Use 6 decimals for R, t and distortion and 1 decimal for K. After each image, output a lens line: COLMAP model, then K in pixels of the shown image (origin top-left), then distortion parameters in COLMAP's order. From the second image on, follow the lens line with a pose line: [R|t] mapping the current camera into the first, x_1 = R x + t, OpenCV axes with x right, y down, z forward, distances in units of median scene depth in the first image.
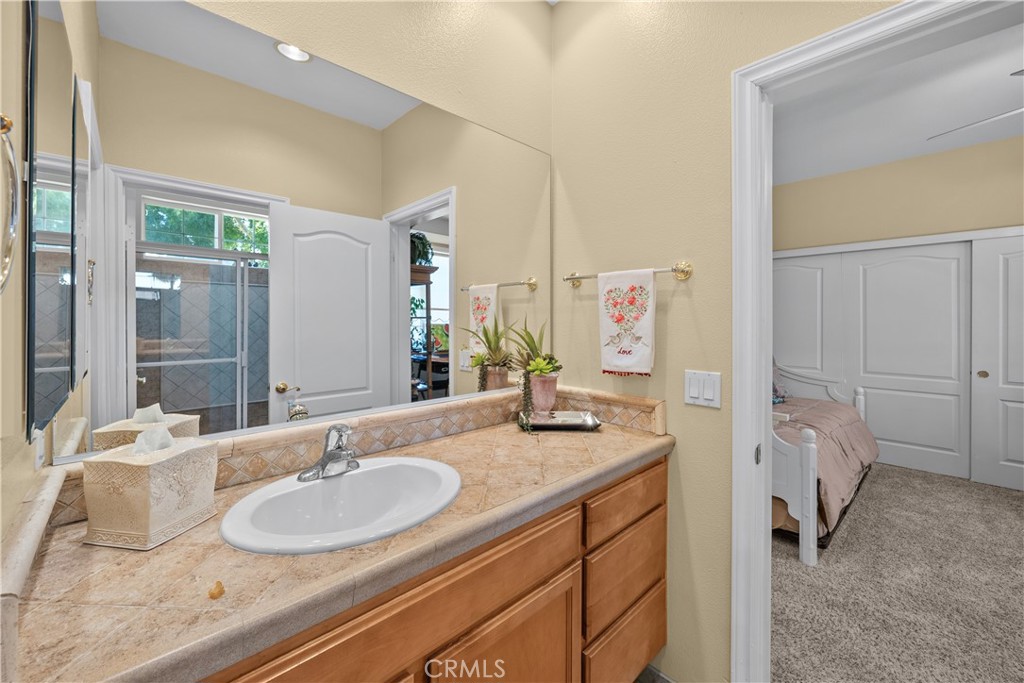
lens RADIAL K [[398.3, 0, 511.9], [0, 398.3, 318.3], [0, 0, 1]] dist [-0.007403, 0.001044]
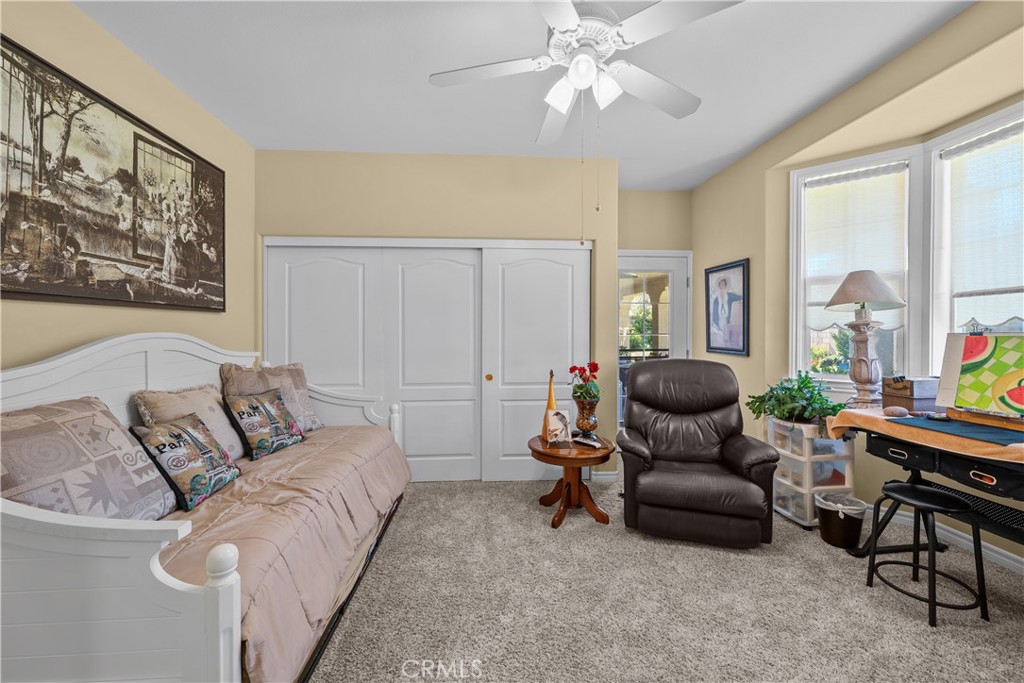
lens RADIAL K [[398.3, 0, 512.5], [0, 398.3, 333.2], [0, 0, 1]] dist [-0.007403, 0.001044]
pose [[0.623293, -0.008521, 0.781942, 0.601045], [-0.000614, 0.999935, 0.011385, 0.017565], [-0.781988, -0.007576, 0.623247, 0.436090]]
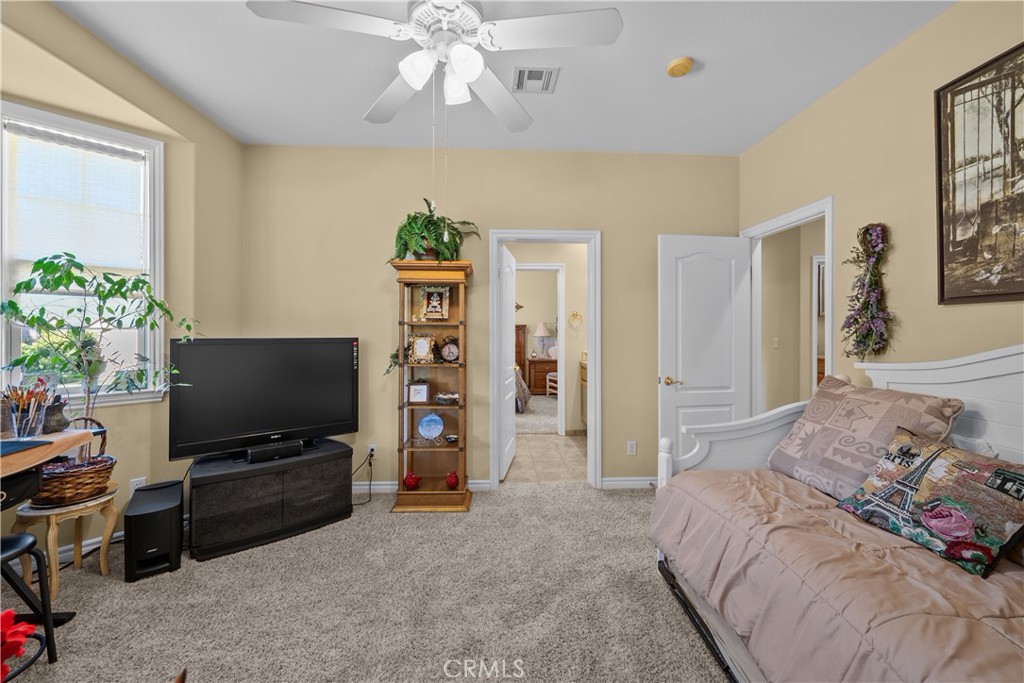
lens RADIAL K [[398.3, 0, 509.7], [0, 398.3, 333.2], [0, 0, 1]] dist [-0.007403, 0.001044]
pose [[-0.660170, 0.003263, -0.751109, 2.328740], [0.000062, 0.999991, 0.004290, 0.023170], [0.751116, 0.002786, -0.660164, 1.838984]]
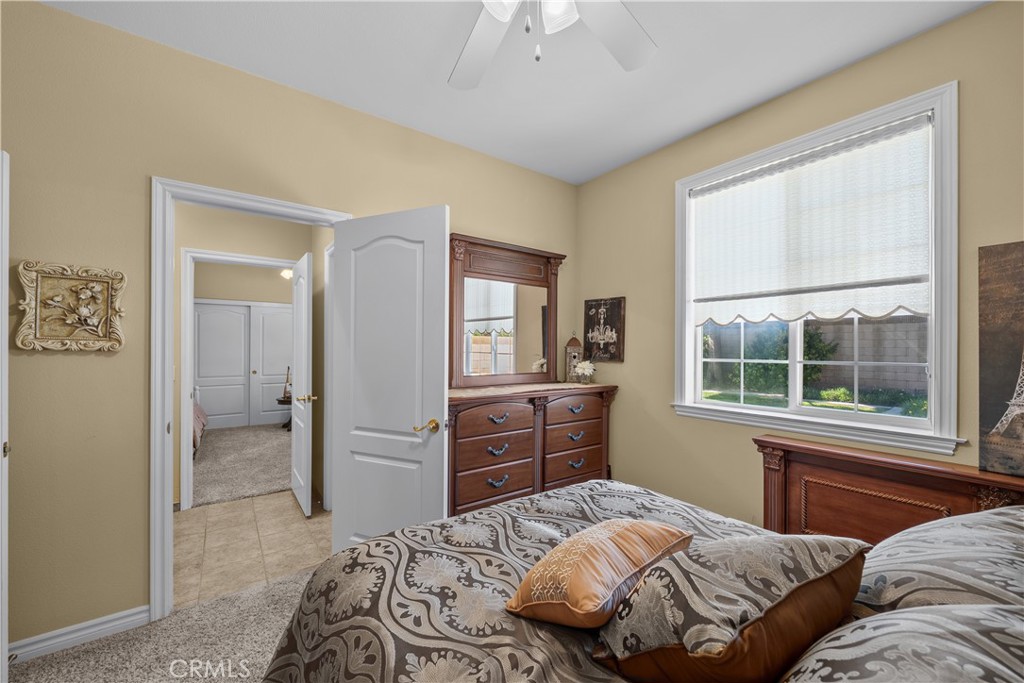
lens RADIAL K [[398.3, 0, 512.6], [0, 398.3, 345.0], [0, 0, 1]] dist [-0.007403, 0.001044]
pose [[0.116636, 0.002060, 0.993173, -1.028447], [-0.005896, 0.999982, -0.001382, -0.005775], [-0.993157, -0.005695, 0.116646, -0.840761]]
